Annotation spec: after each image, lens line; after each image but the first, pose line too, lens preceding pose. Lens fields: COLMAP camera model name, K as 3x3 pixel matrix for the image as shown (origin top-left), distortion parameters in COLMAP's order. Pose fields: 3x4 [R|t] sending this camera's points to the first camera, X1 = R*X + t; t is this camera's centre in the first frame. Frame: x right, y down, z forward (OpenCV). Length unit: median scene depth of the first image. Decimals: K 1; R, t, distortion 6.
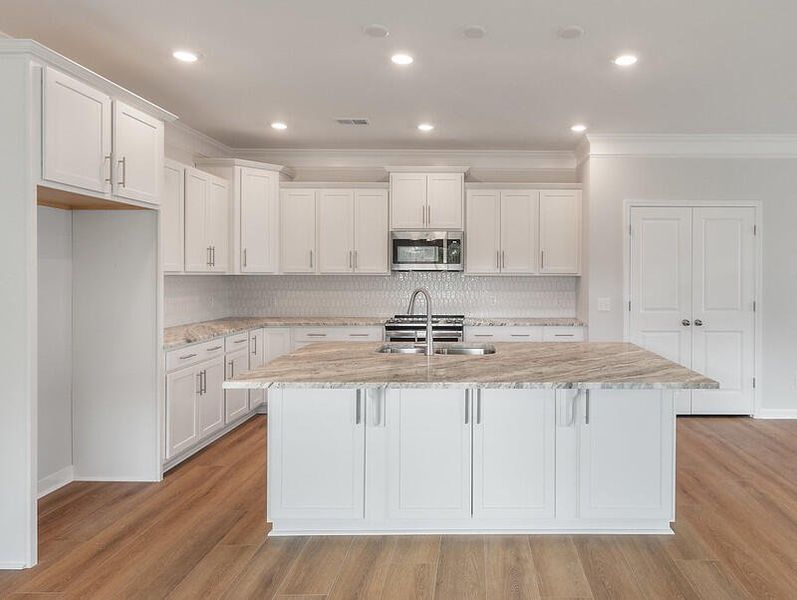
lens RADIAL K [[546.6, 0, 449.1], [0, 546.6, 278.7], [0, 0, 1]] dist [-0.003388, 0.004229]
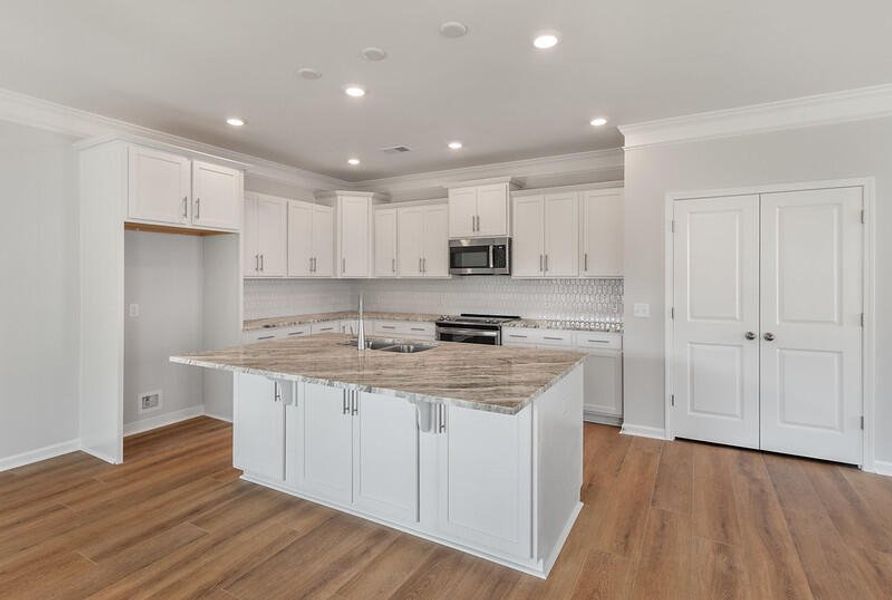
lens RADIAL K [[454.3, 0, 420.0], [0, 454.3, 276.6], [0, 0, 1]] dist [-0.006199, 0.001952]
pose [[0.862563, -0.004300, -0.505931, 0.349344], [-0.001346, 0.999941, -0.010793, -0.000316], [0.505947, 0.009991, 0.862507, 0.162551]]
